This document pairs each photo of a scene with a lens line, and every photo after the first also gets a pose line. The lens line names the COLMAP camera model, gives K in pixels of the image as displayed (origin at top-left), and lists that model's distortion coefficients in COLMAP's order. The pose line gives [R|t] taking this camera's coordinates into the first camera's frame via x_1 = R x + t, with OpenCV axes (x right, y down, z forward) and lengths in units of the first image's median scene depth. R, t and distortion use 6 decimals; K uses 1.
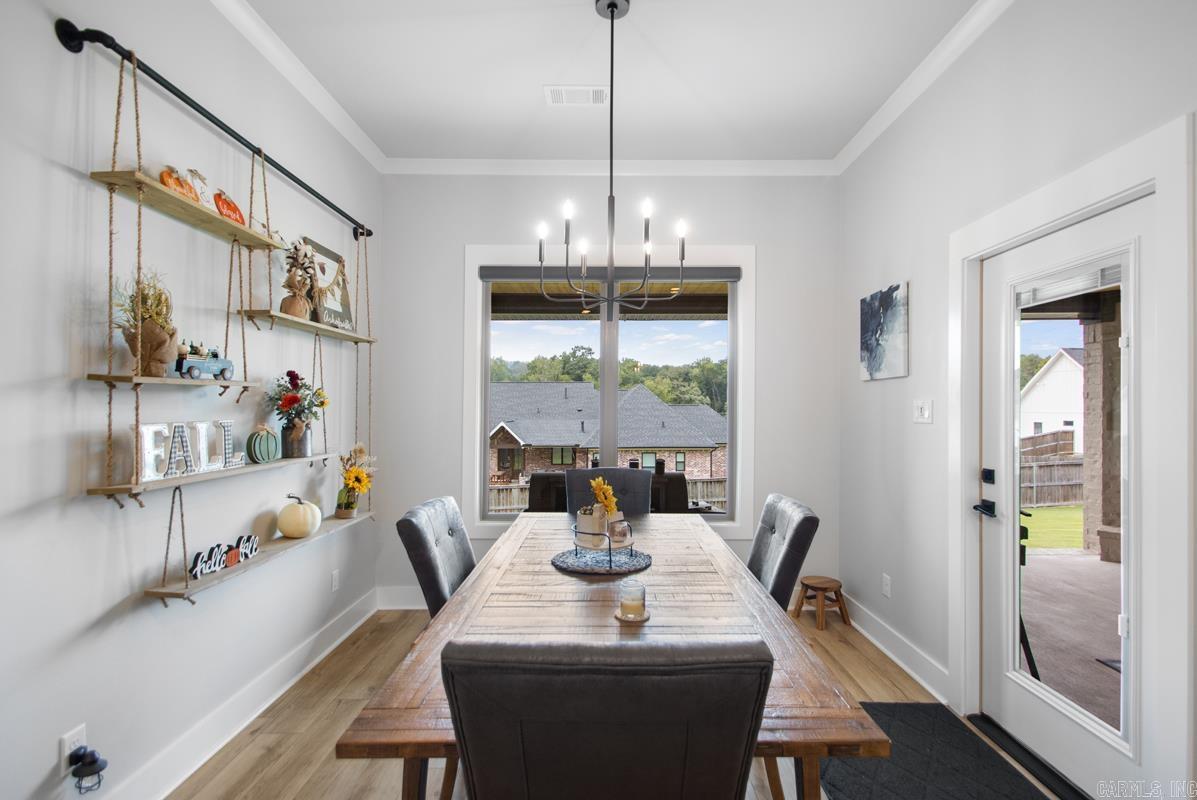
lens RADIAL K [[560.0, 0, 598.9], [0, 560.0, 407.4], [0, 0, 1]] dist [0.020374, -0.017853]
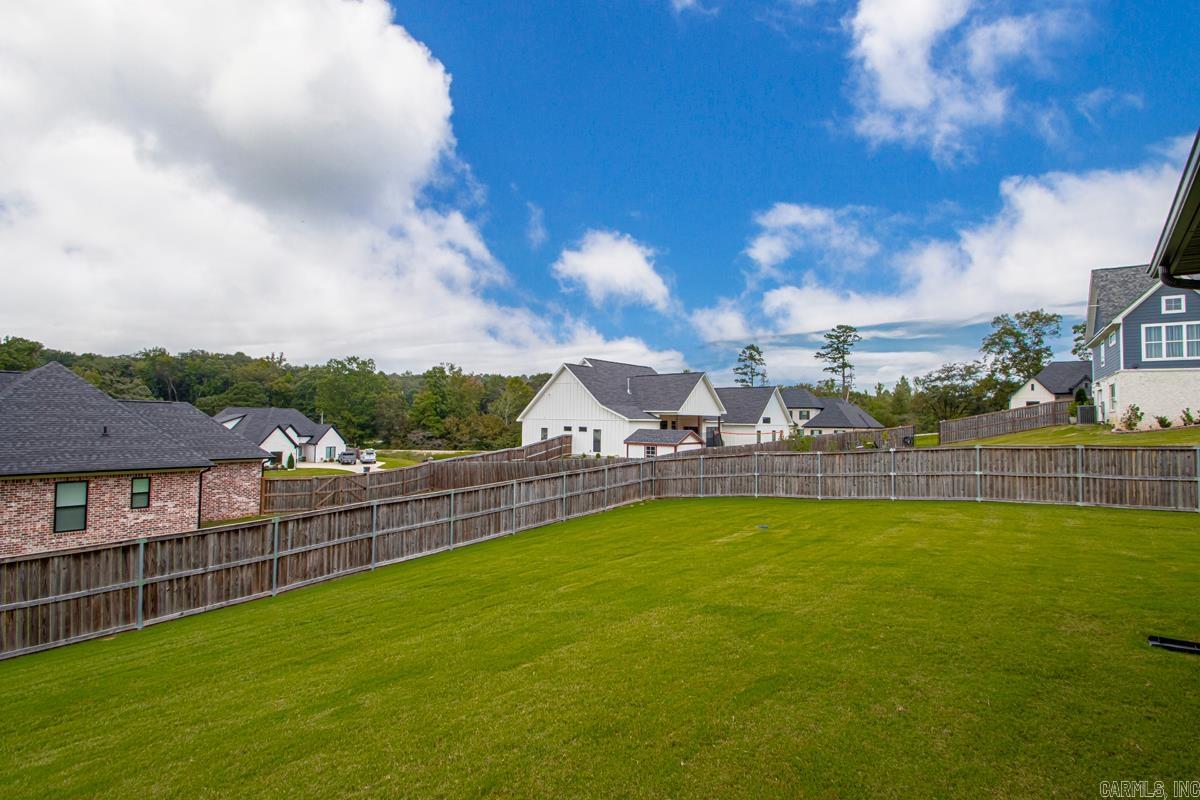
lens RADIAL K [[561.4, 0, 600.4], [0, 561.4, 407.4], [0, 0, 1]] dist [0.020374, -0.017853]
pose [[0.651988, 0.026977, 0.757749, 0.004285], [-0.014617, 0.999628, -0.023012, 0.010393], [-0.758088, 0.003927, 0.652140, 0.204856]]
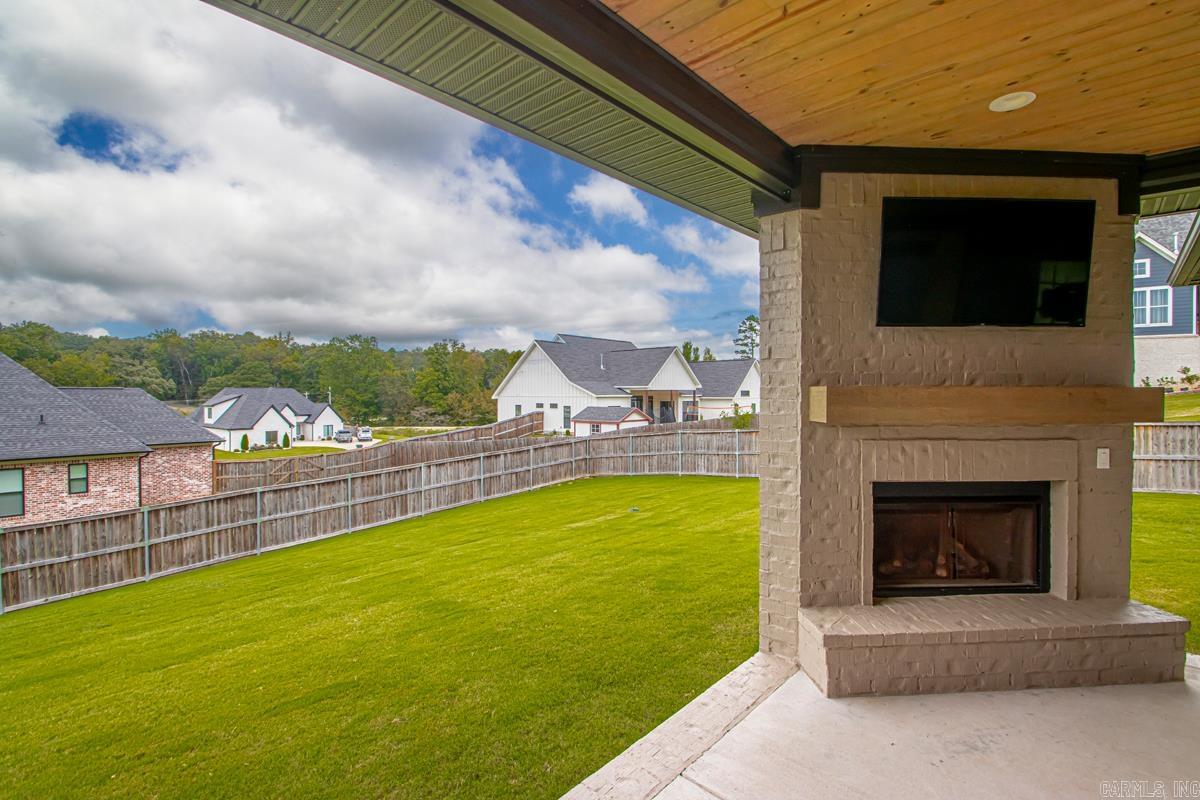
lens RADIAL K [[561.4, 0, 600.4], [0, 561.4, 407.4], [0, 0, 1]] dist [0.020374, -0.017853]
pose [[0.673654, -0.020465, 0.738763, 0.068020], [0.001876, 0.999661, 0.025982, 0.002317], [-0.739044, -0.016117, 0.673464, 0.135467]]
